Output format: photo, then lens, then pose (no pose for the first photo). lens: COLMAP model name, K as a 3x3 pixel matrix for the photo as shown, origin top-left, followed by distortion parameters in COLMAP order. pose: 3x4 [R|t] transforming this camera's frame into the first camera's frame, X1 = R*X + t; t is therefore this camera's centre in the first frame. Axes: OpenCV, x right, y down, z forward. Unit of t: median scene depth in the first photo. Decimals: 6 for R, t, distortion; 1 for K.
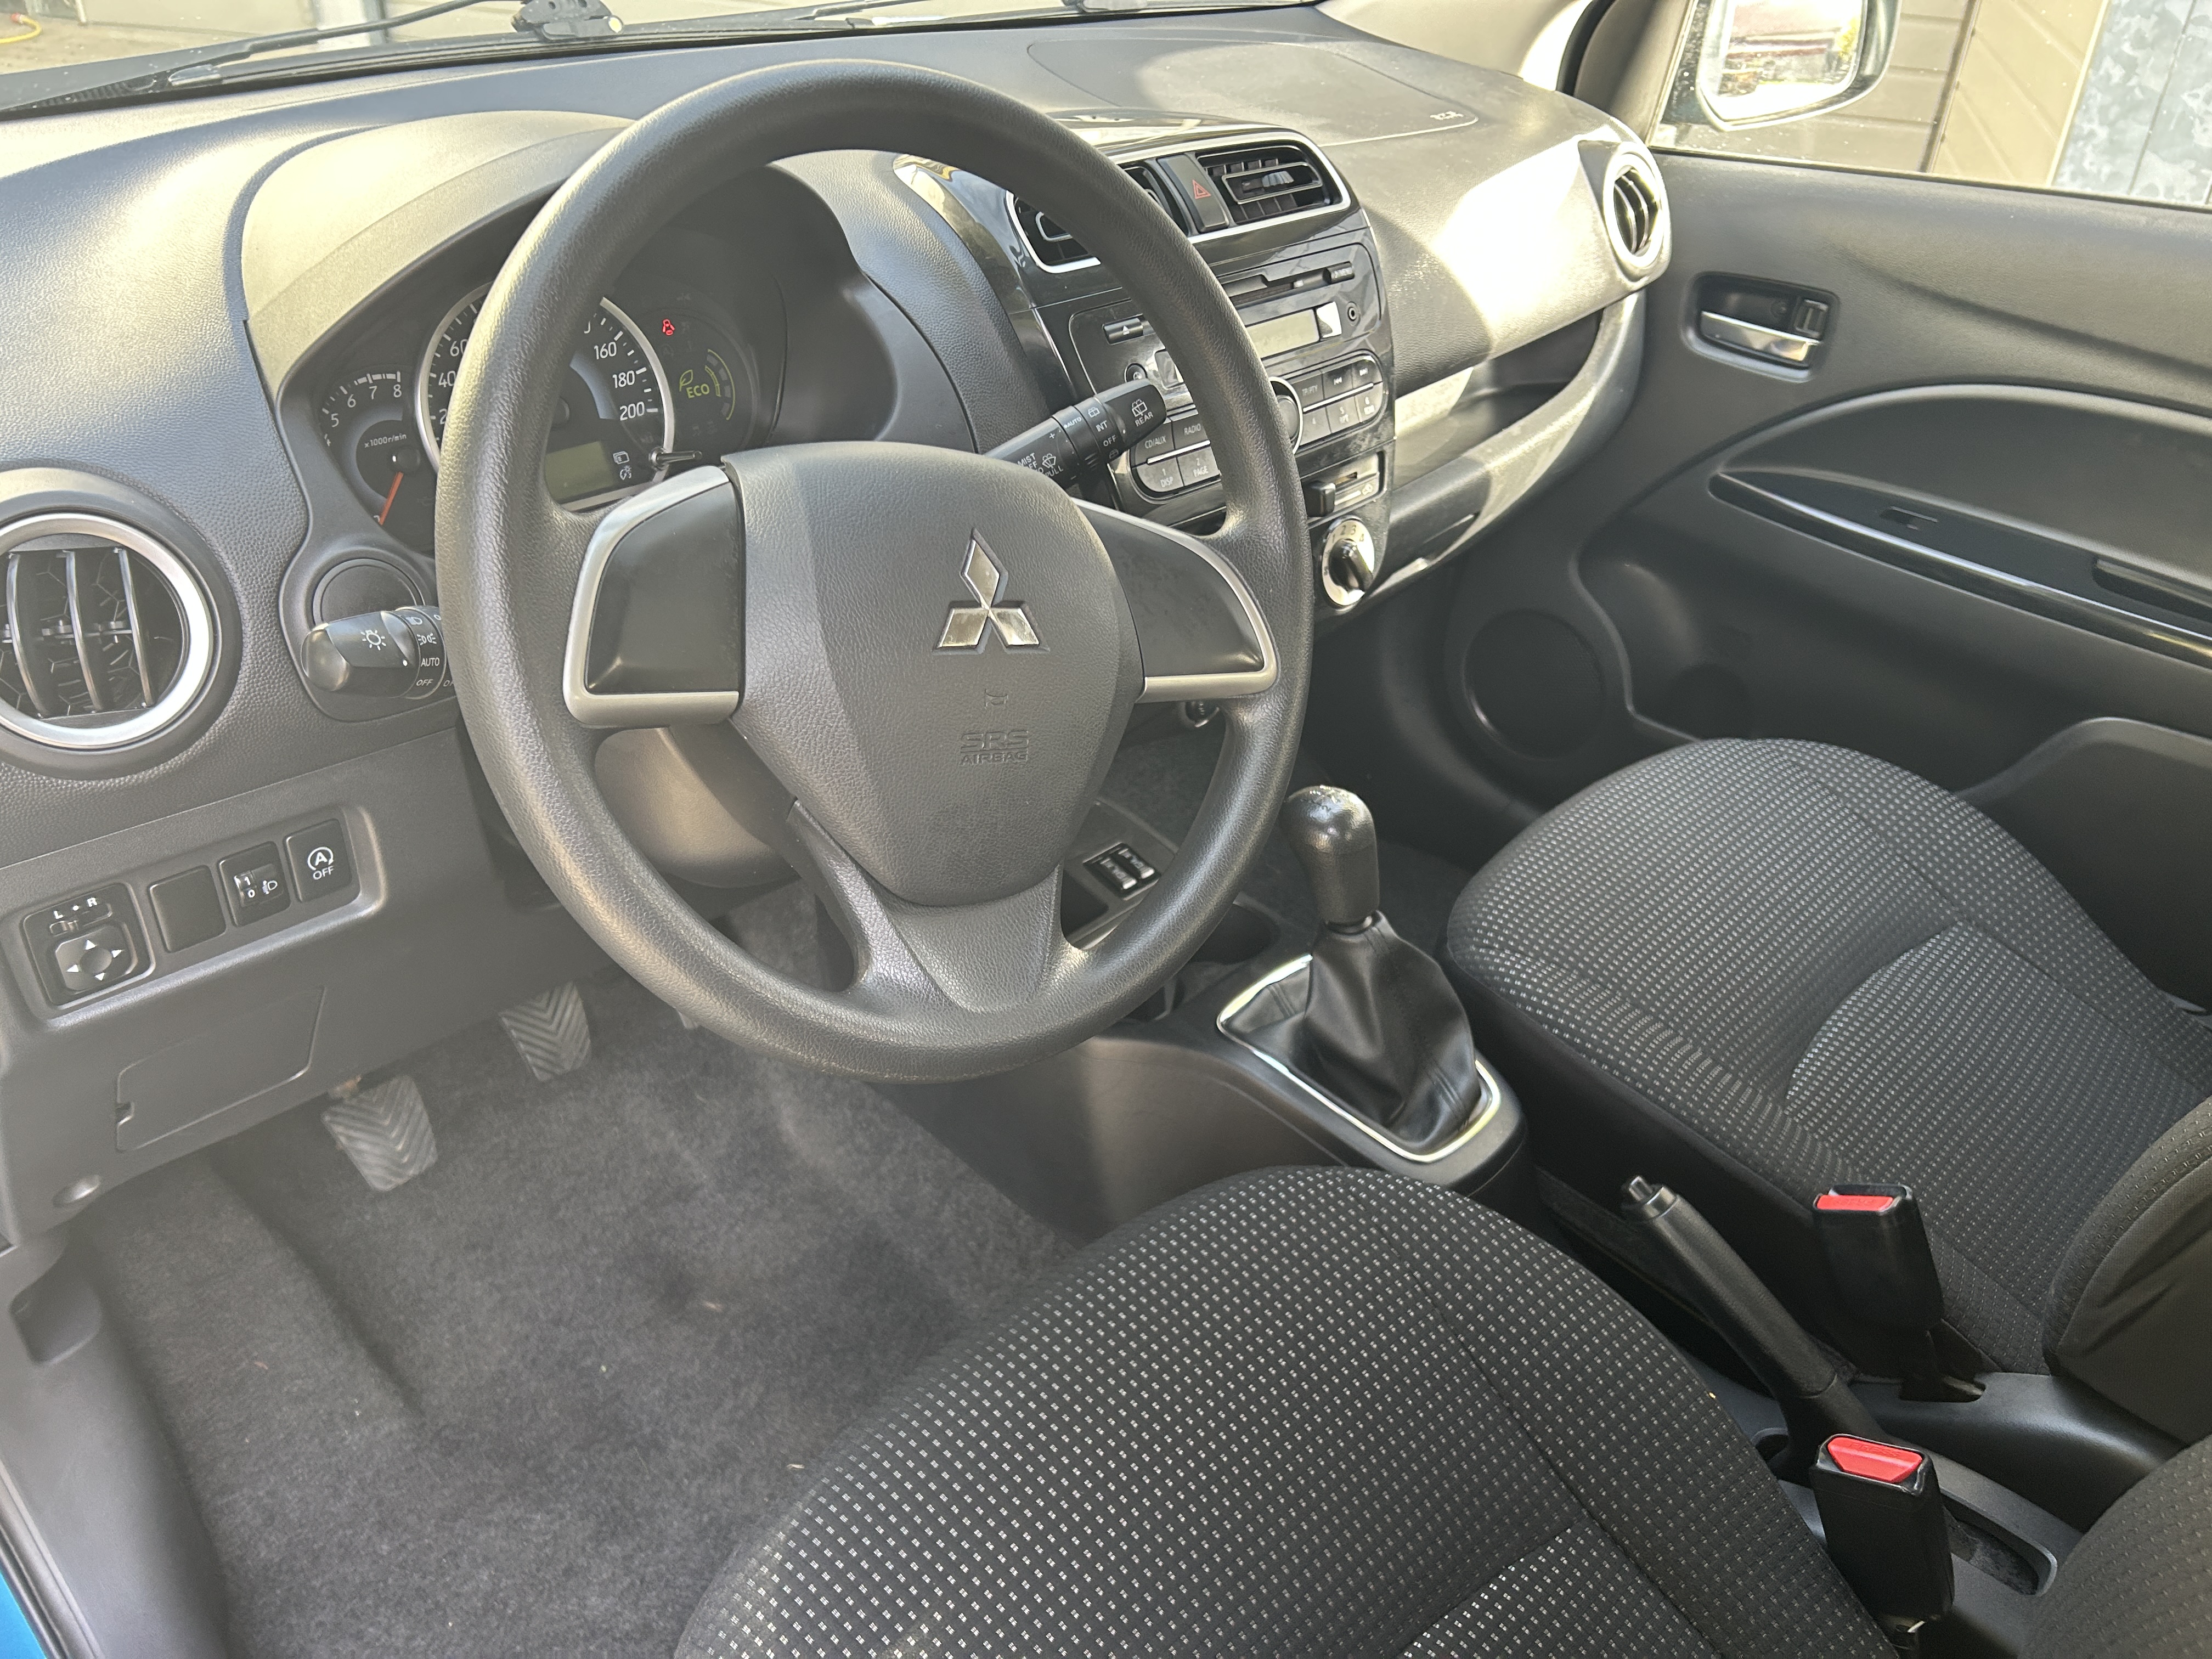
lens RADIAL K [[1697.6, 0, 1110.5], [0, 1697.6, 817.1], [0, 0, 1]] dist [0.063709, -0.072896]
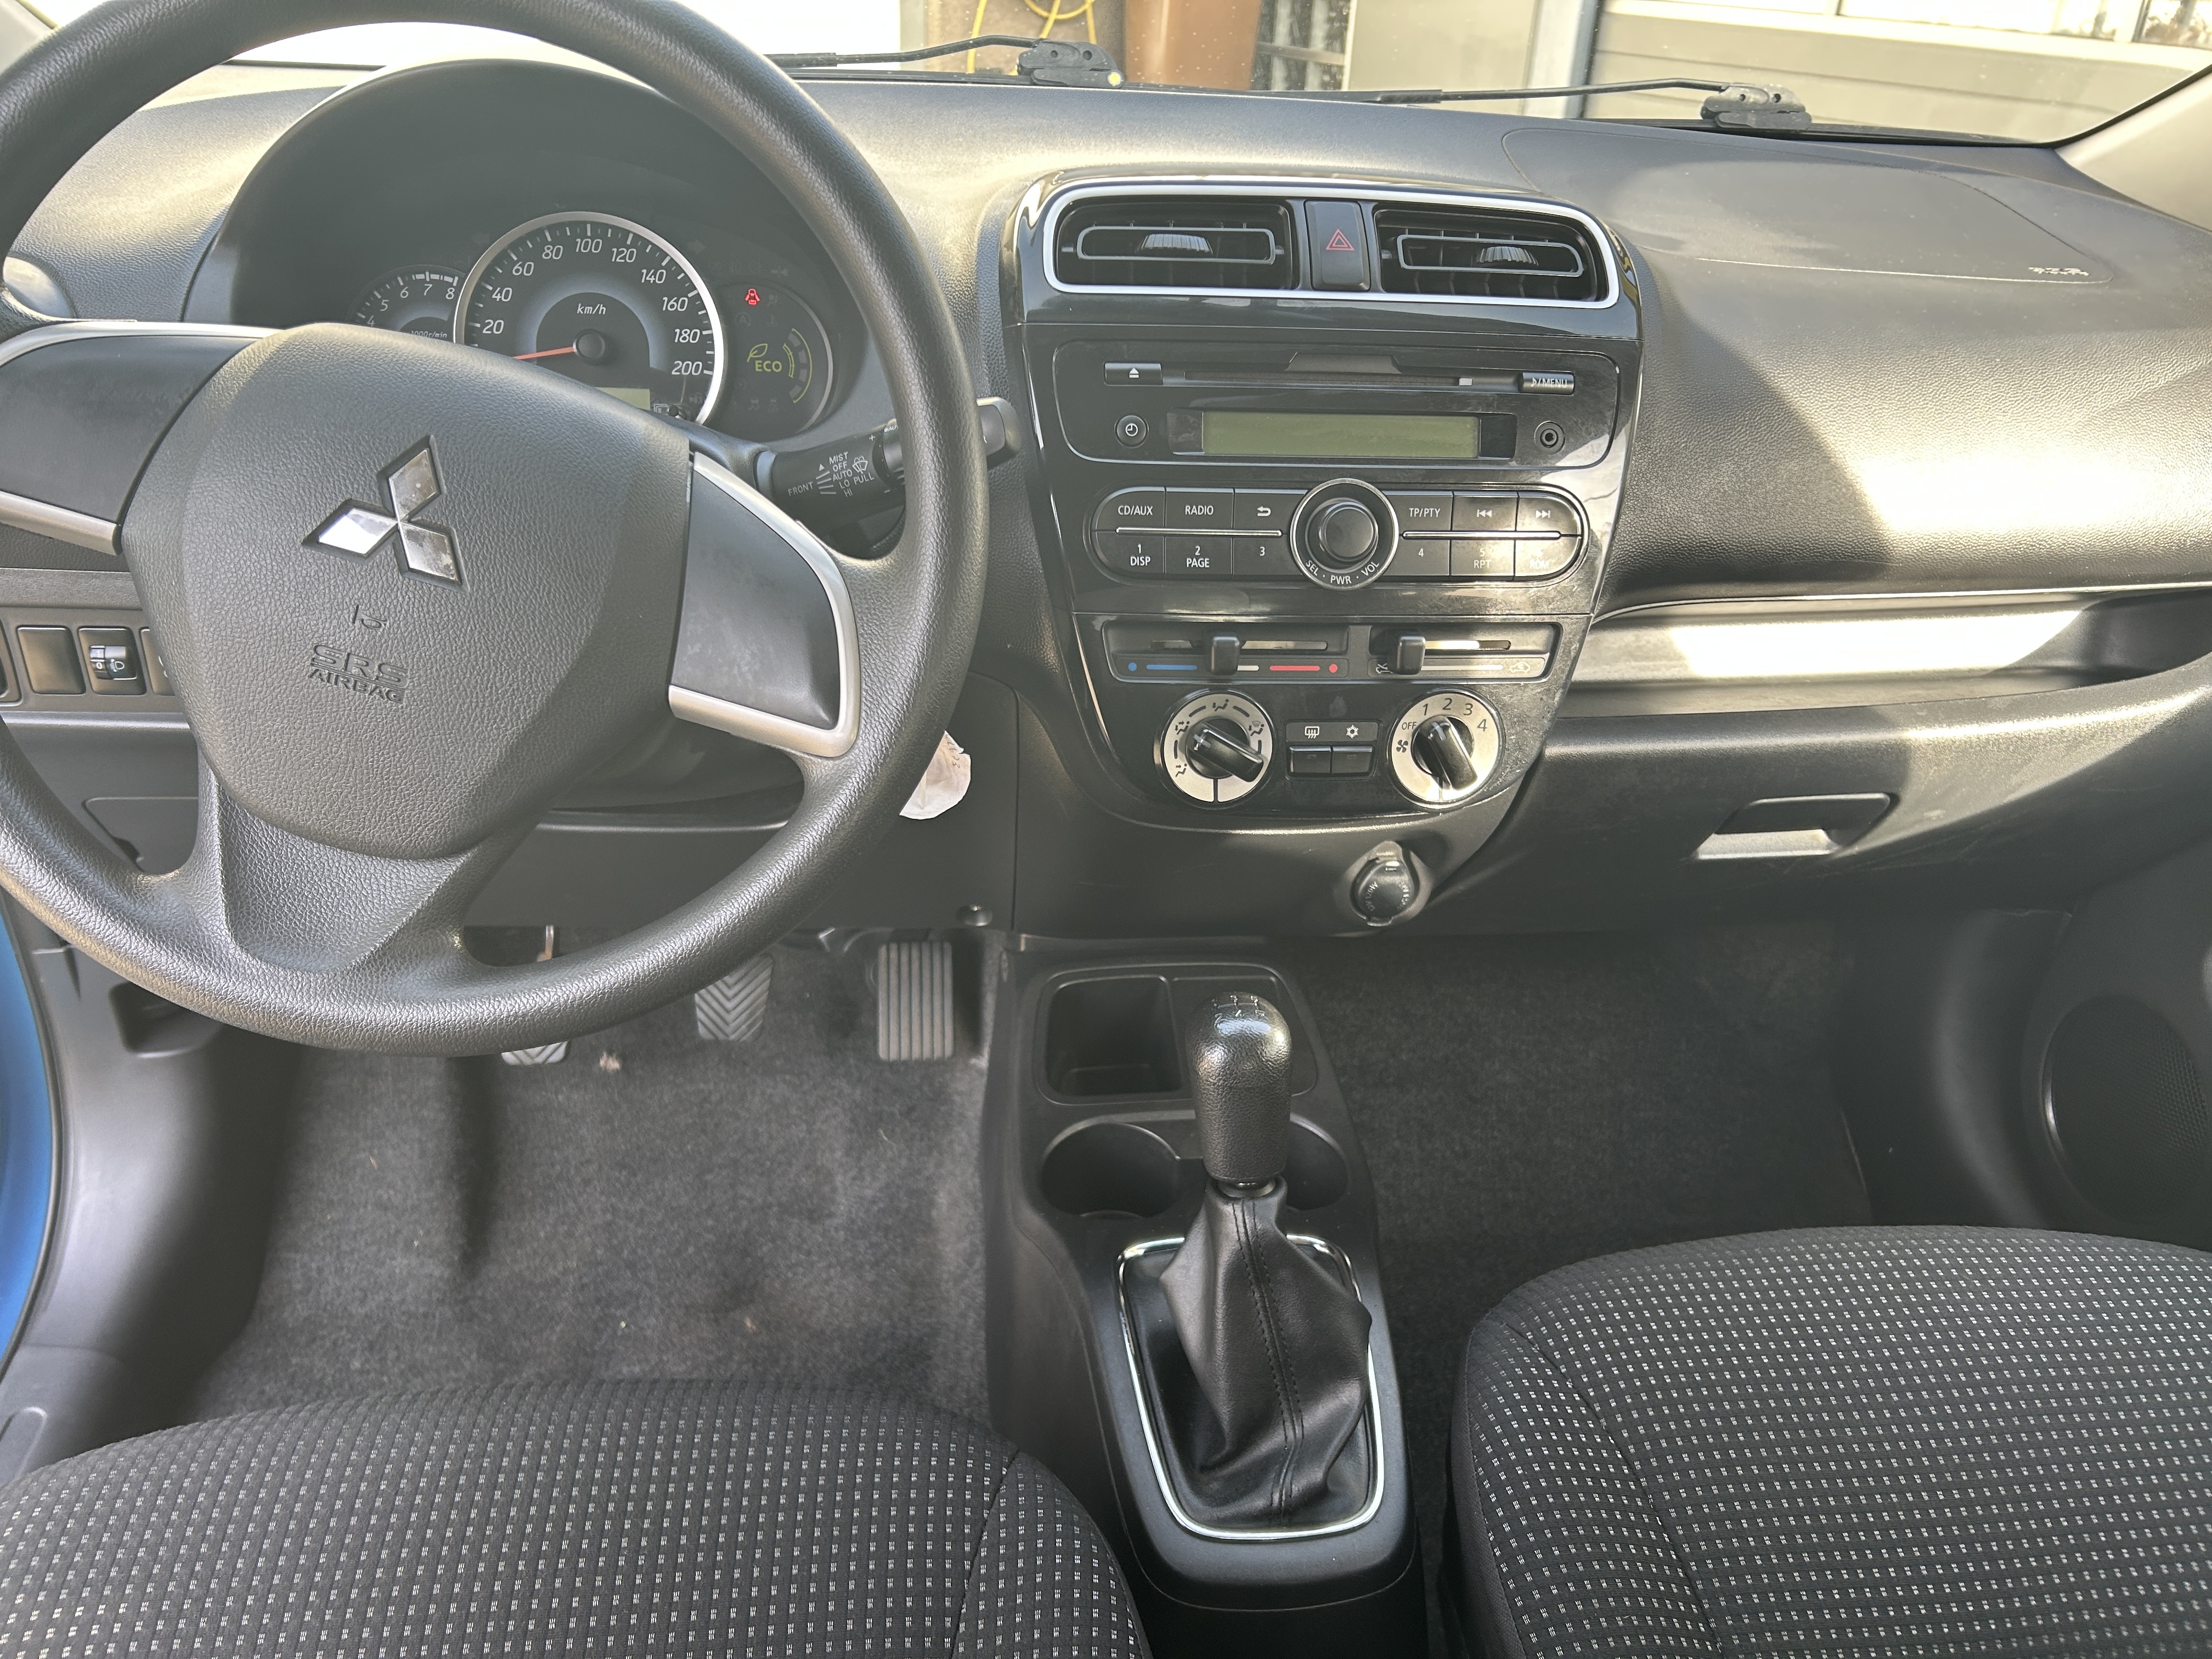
lens RADIAL K [[1697.6, 0, 1106.7], [0, 1697.6, 840.7], [0, 0, 1]] dist [0.063709, -0.072896]
pose [[0.770050, 0.300480, -0.562792, 0.531486], [-0.355460, 0.934606, 0.012632, -0.076283], [0.529785, 0.190322, 0.826502, 0.343275]]
